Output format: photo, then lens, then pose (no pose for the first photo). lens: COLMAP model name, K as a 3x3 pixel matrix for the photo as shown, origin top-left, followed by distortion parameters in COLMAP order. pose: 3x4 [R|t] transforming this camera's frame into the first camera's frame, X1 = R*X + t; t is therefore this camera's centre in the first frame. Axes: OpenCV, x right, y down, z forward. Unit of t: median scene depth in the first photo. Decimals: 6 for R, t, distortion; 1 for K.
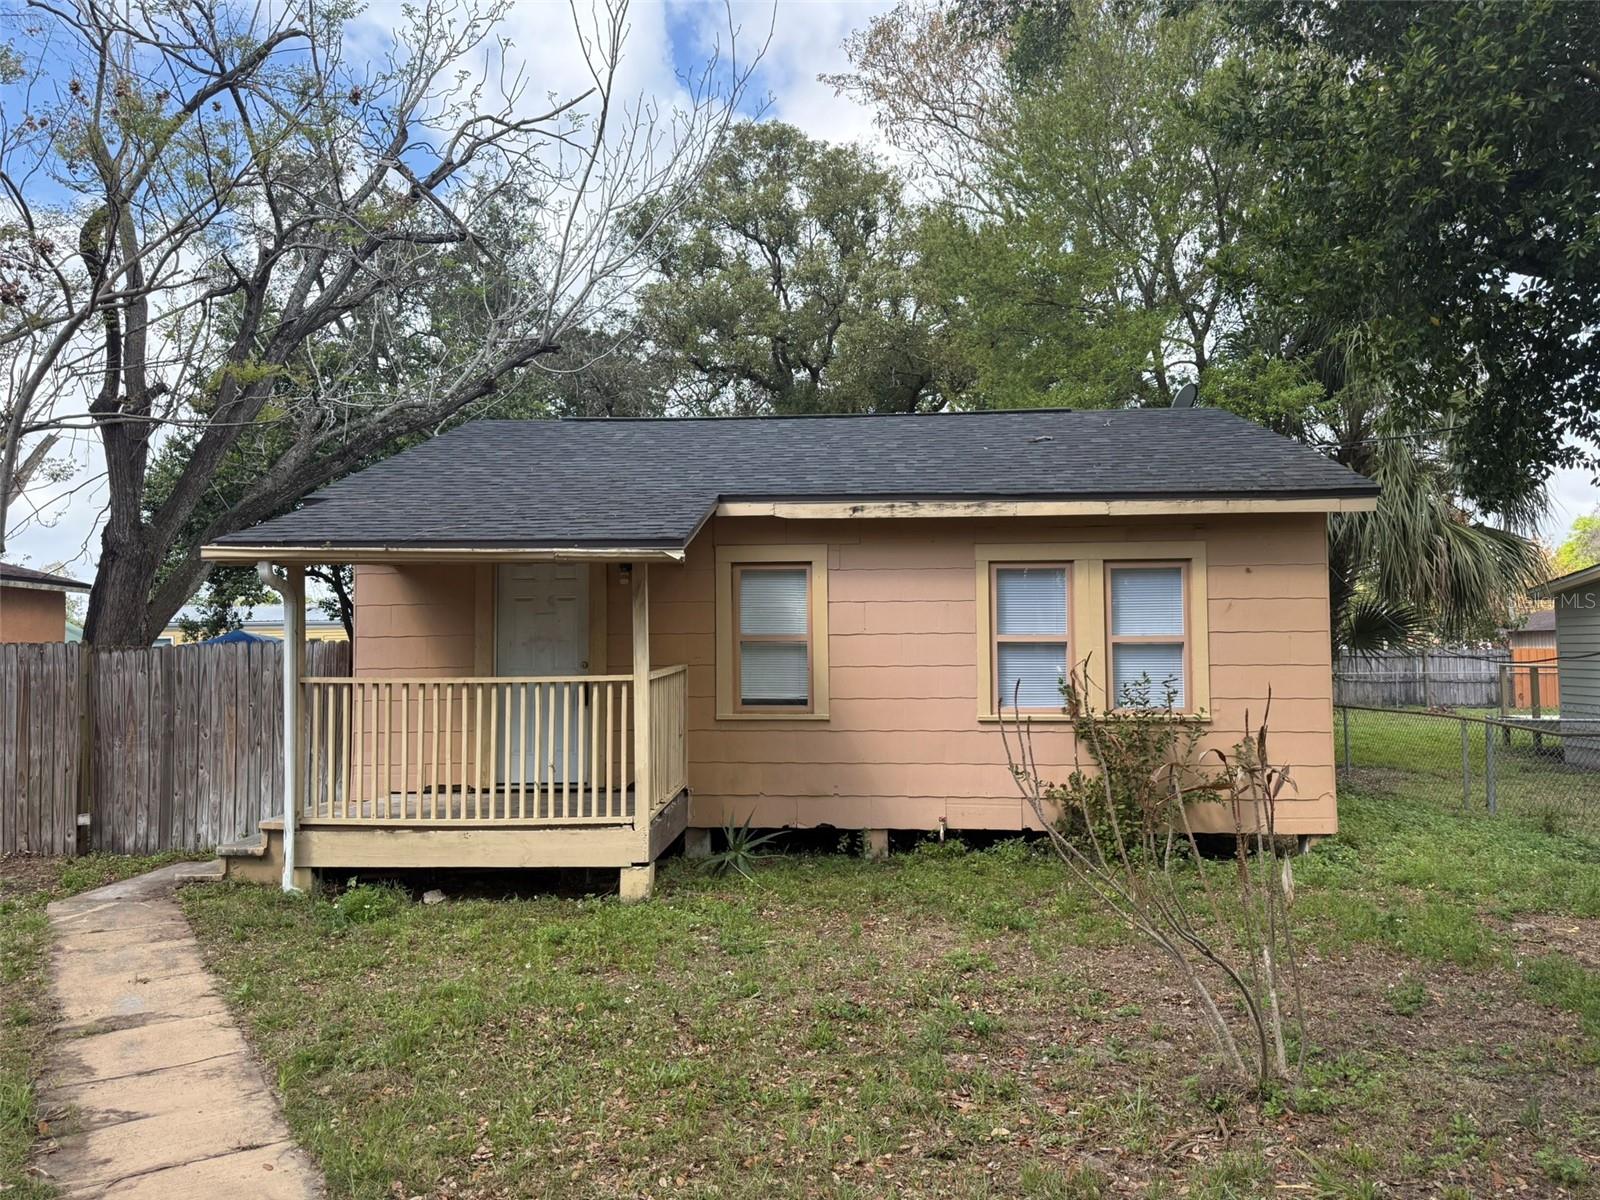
lens RADIAL K [[1114.8, 0, 829.1], [0, 1114.8, 591.2], [0, 0, 1]] dist [0.057093, -0.072280]
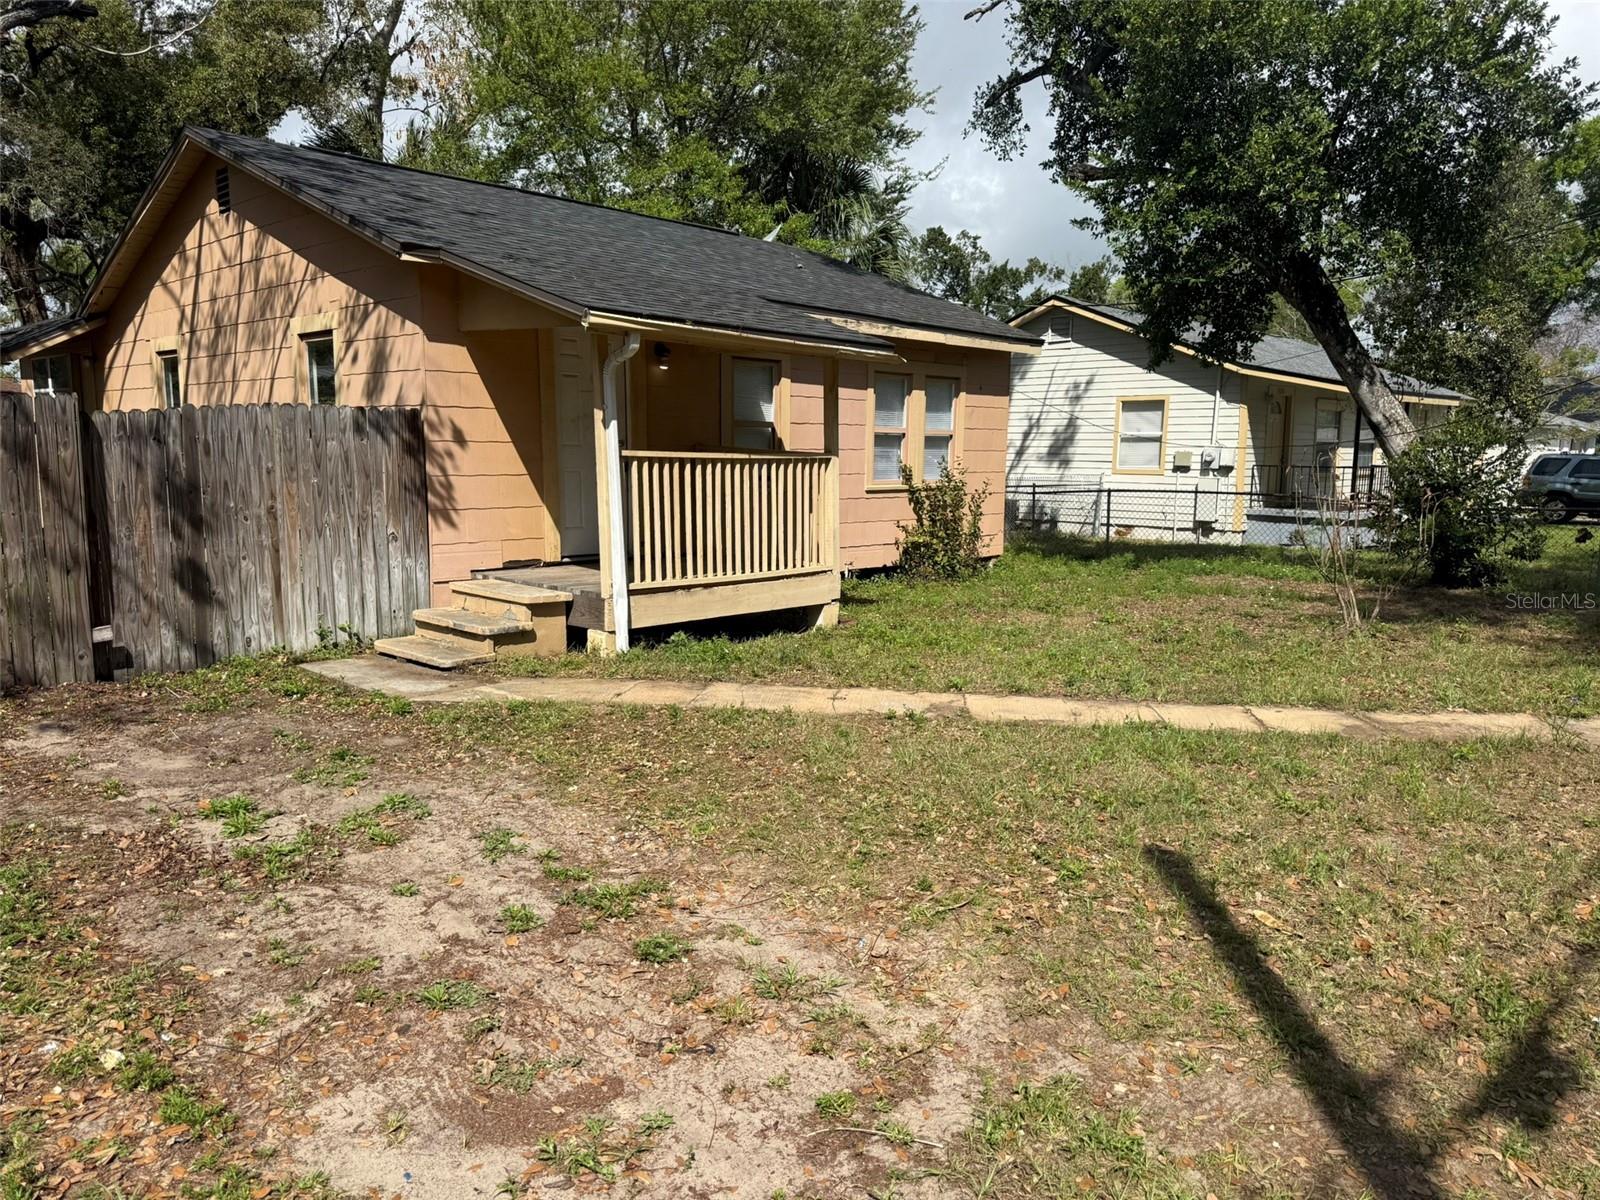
lens RADIAL K [[1103.8, 0, 816.3], [0, 1103.8, 600.5], [0, 0, 1]] dist [0.091036, -0.117920]
pose [[0.645430, -0.087577, 0.758782, -0.947354], [-0.062301, 0.984059, 0.166572, 0.026678], [-0.761275, -0.154784, 0.629685, 0.173636]]
